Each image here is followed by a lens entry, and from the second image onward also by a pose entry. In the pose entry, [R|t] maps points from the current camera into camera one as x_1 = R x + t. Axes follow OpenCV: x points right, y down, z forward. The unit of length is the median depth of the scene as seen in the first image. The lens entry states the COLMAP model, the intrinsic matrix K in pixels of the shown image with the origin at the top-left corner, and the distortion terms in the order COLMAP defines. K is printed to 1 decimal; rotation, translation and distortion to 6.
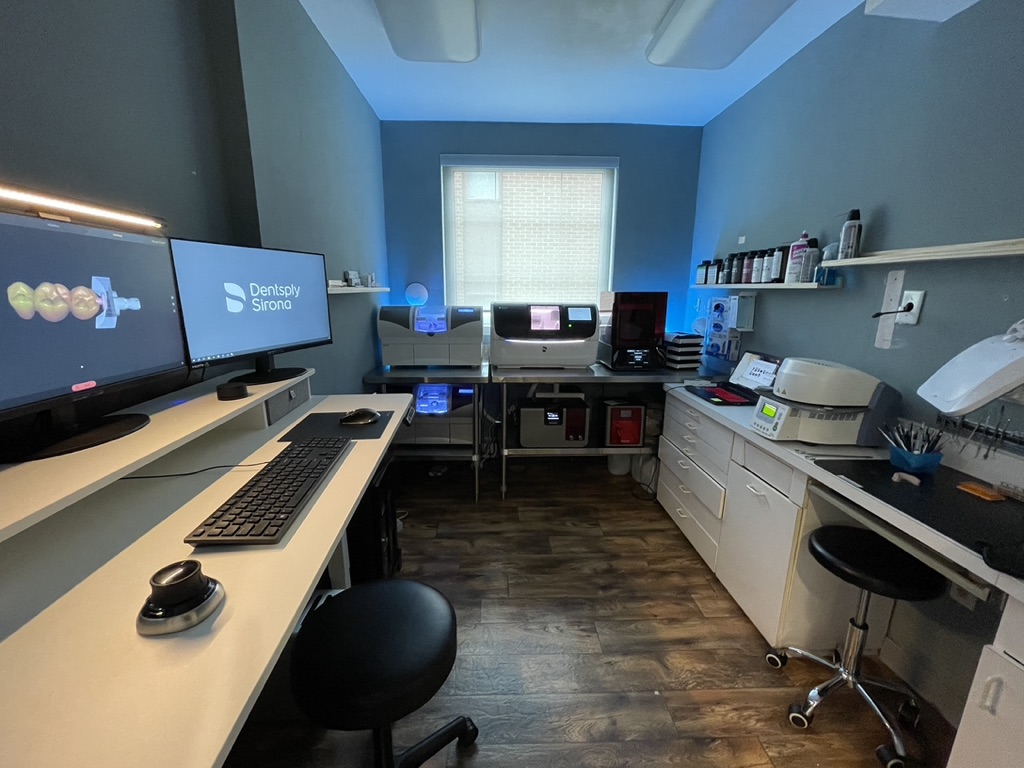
lens RADIAL K [[332.0, 0, 507.7], [0, 332.0, 360.7], [0, 0, 1]] dist [-0.026476, 0.000207]
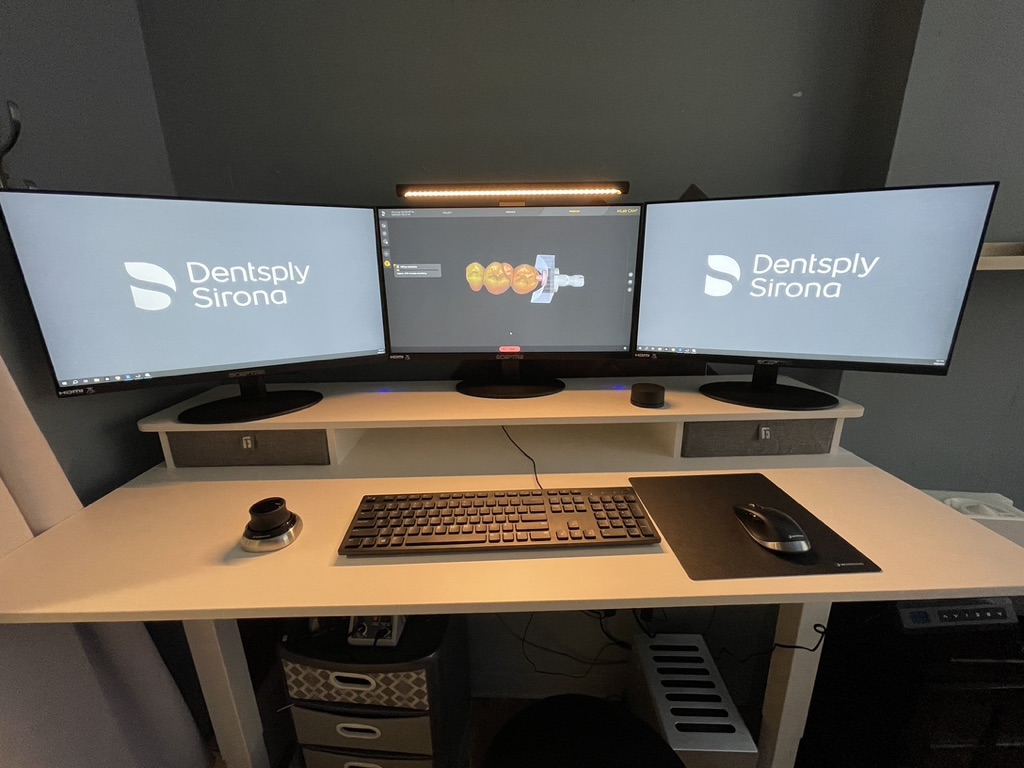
lens RADIAL K [[332.0, 0, 507.7], [0, 332.0, 360.7], [0, 0, 1]] dist [-0.026476, 0.000207]
pose [[-0.064284, 0.254197, -0.965014, -0.108293], [-0.184327, 0.947350, 0.261823, -0.201224], [0.980760, 0.194709, -0.014044, 0.989660]]
